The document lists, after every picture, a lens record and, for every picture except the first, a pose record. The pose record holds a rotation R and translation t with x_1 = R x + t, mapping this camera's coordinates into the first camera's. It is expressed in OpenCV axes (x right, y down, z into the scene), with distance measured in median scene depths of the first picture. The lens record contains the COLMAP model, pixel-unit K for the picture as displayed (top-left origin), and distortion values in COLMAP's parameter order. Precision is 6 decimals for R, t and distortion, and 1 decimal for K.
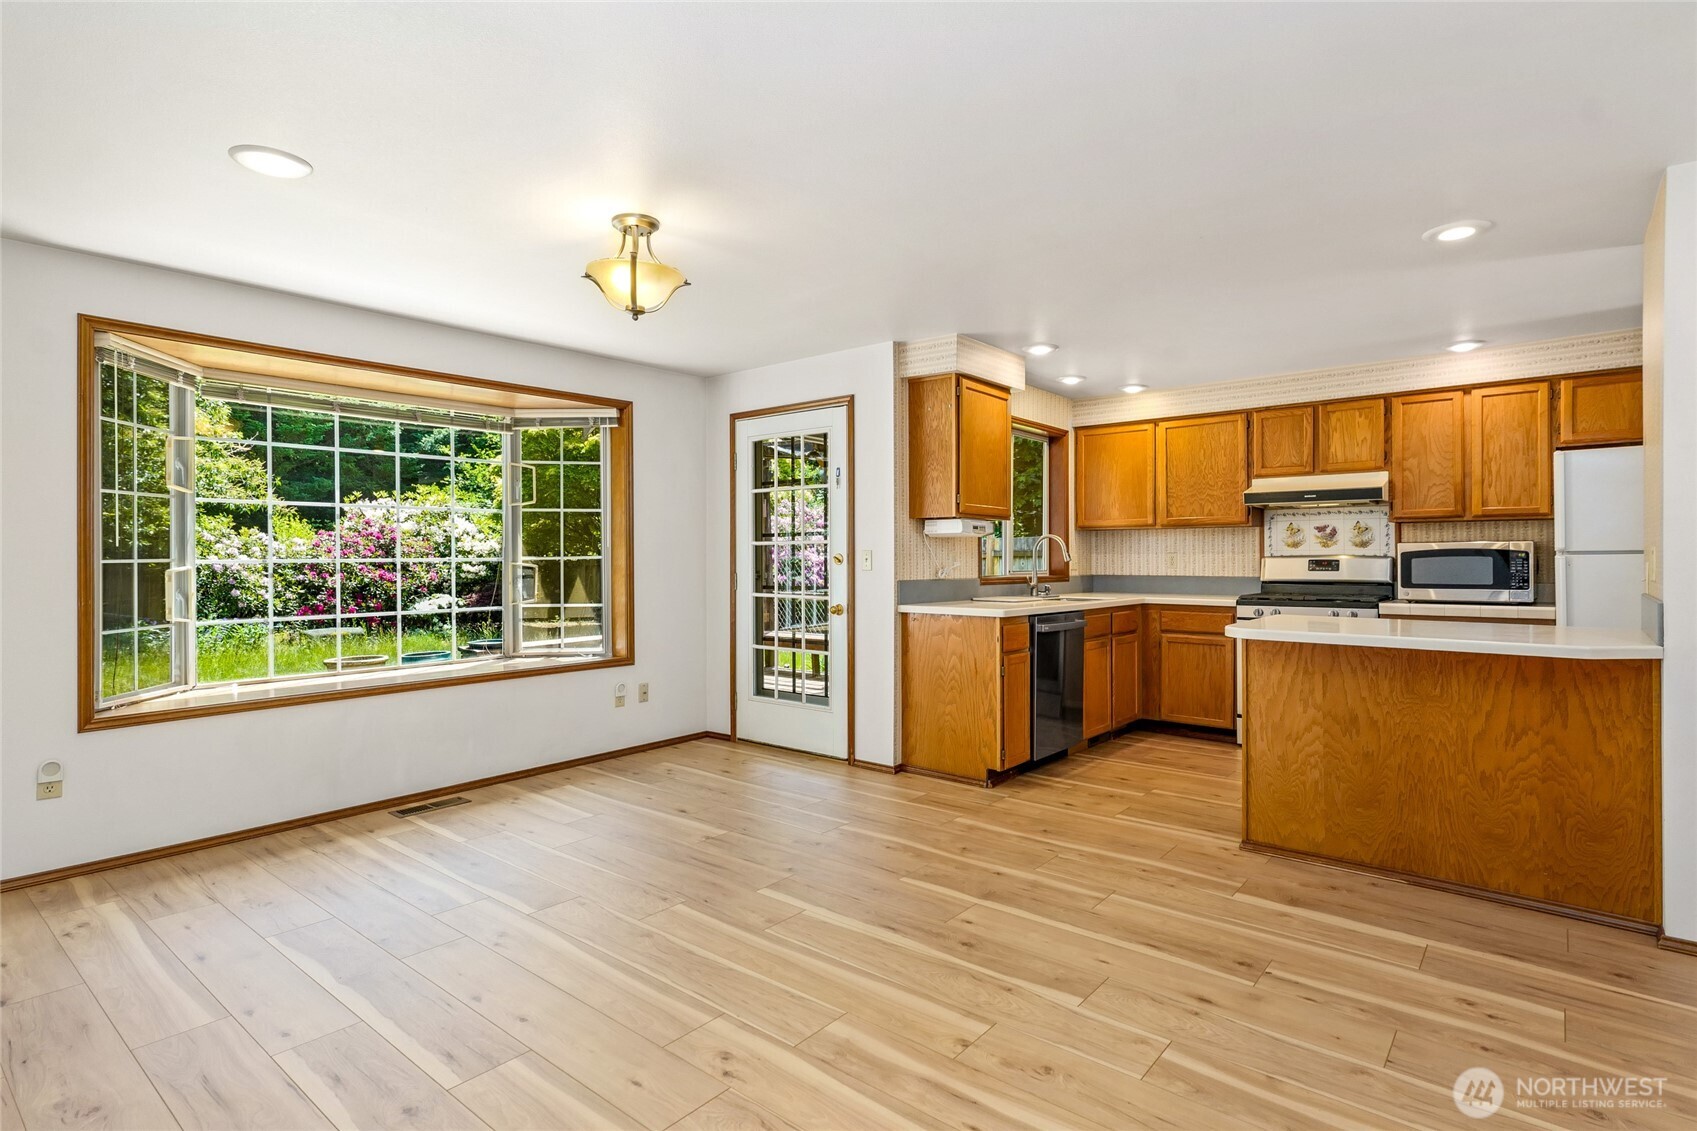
lens RADIAL K [[864.4, 0, 845.4], [0, 864.4, 558.5], [0, 0, 1]] dist [0.004890, 0.000802]
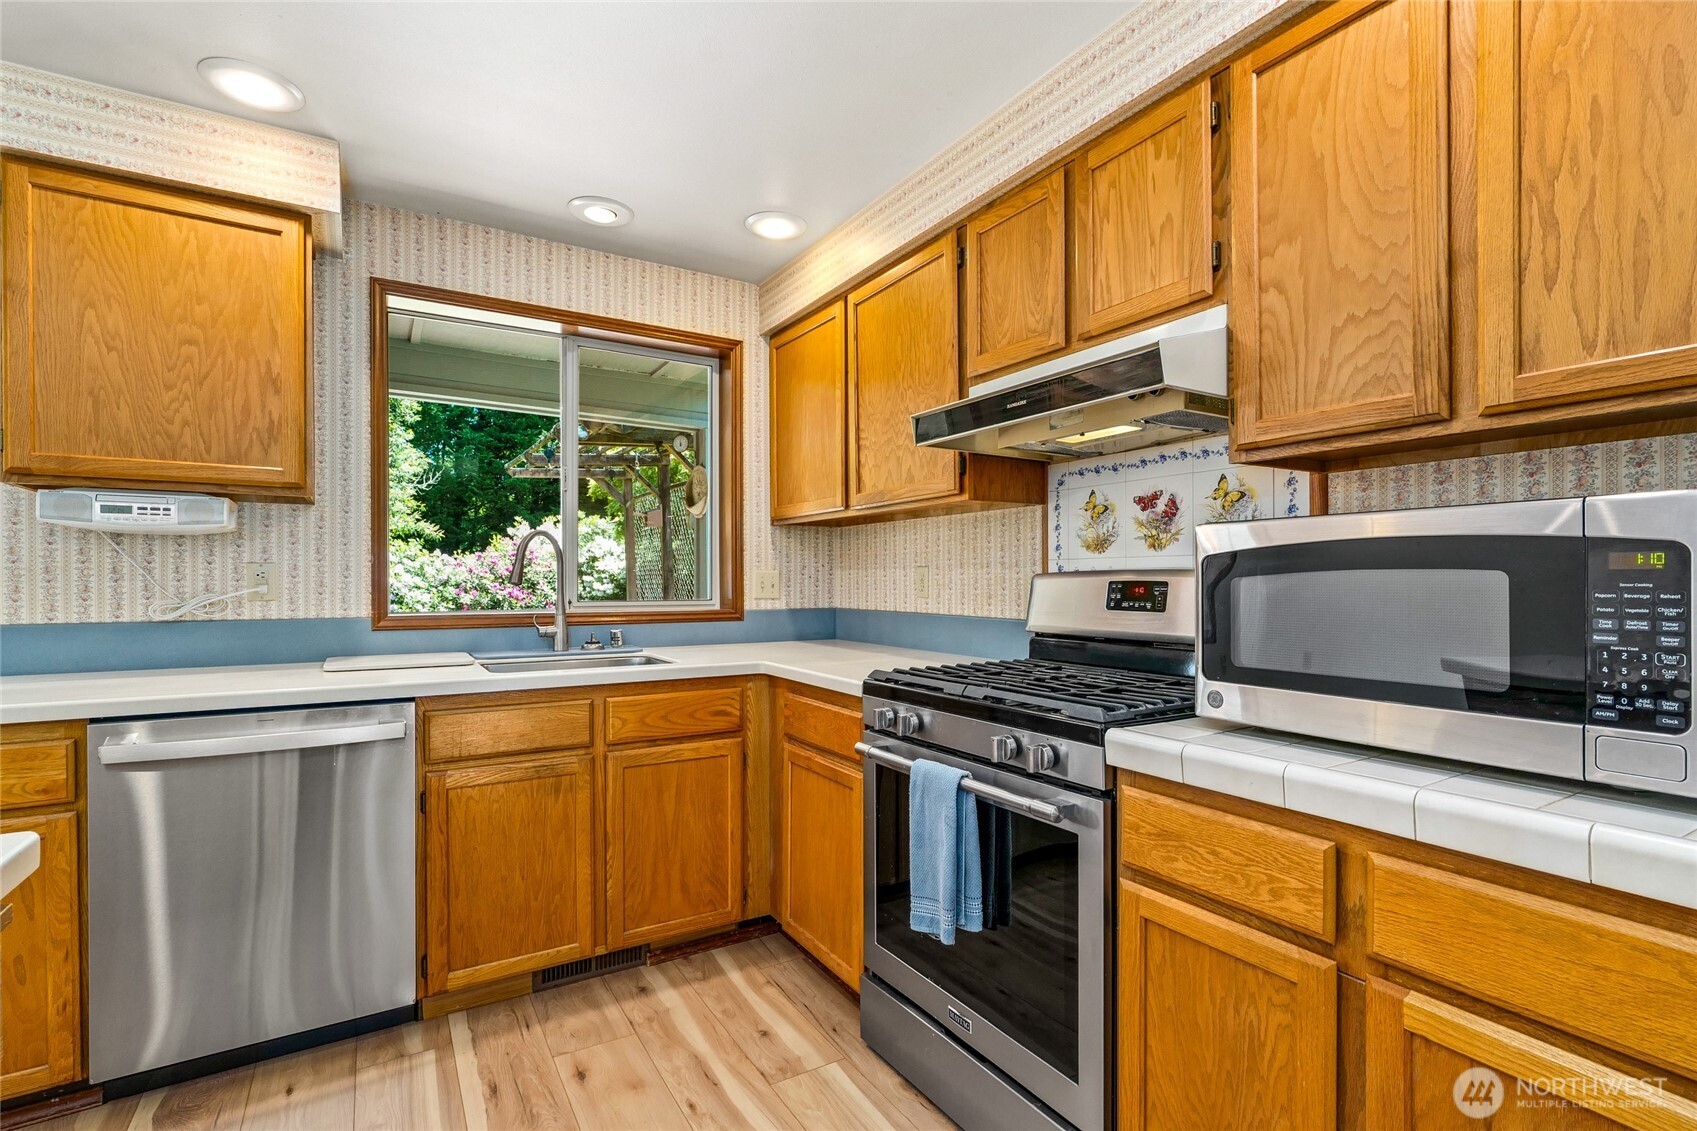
lens RADIAL K [[786.8, 0, 852.4], [0, 786.8, 581.1], [0, 0, 1]] dist [-0.014586, 0.006805]
pose [[0.947278, 0.001574, -0.320410, 0.717809], [0.000101, 0.999986, 0.005213, -0.000506], [0.320414, -0.004970, 0.947264, 0.832260]]
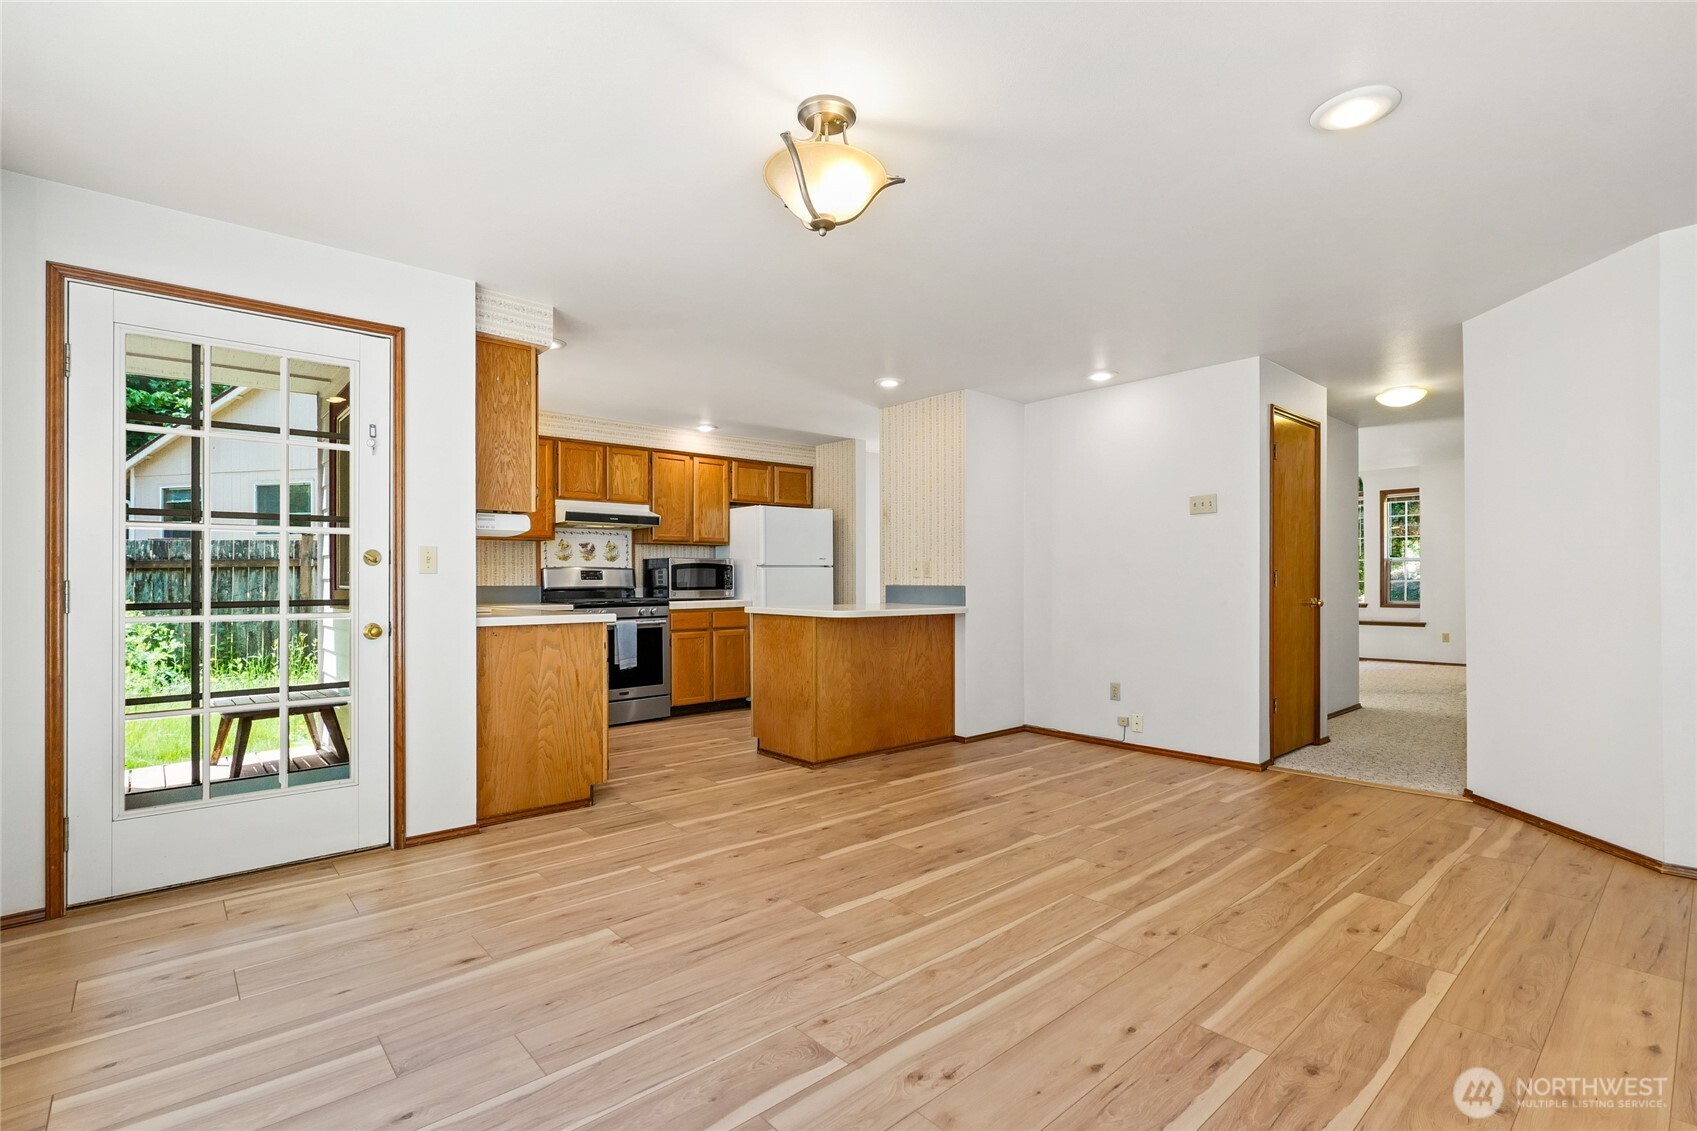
lens RADIAL K [[786.8, 0, 852.4], [0, 786.8, 581.1], [0, 0, 1]] dist [-0.014586, 0.006805]
pose [[0.145598, 0.000889, 0.989343, -0.660288], [0.003536, 0.999993, -0.001419, 0.025434], [-0.989337, 0.003705, 0.145594, 0.618654]]
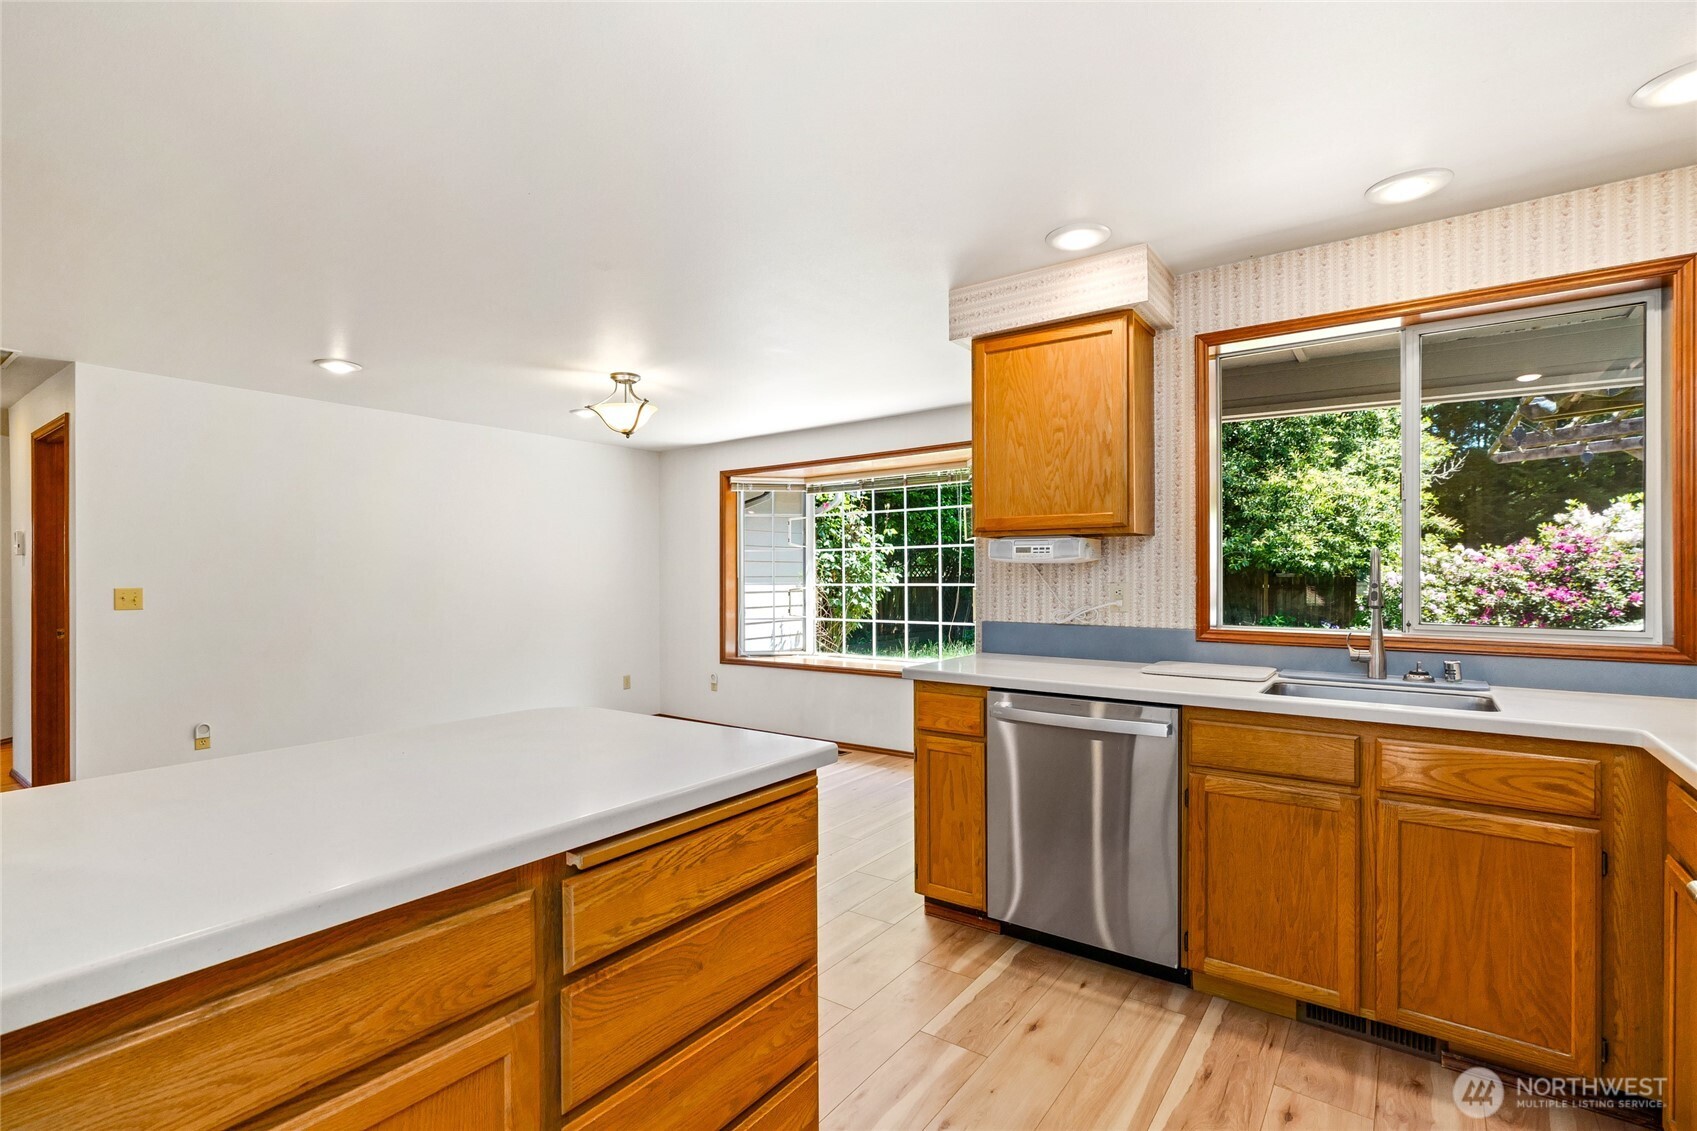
lens RADIAL K [[777.0, 0, 857.6], [0, 777.0, 577.0], [0, 0, 1]] dist [-0.001230, 0.000214]
pose [[0.070996, 0.005306, -0.997463, 0.838986], [0.003098, 0.999980, 0.005540, -0.020447], [0.997472, -0.003483, 0.070978, 0.931007]]
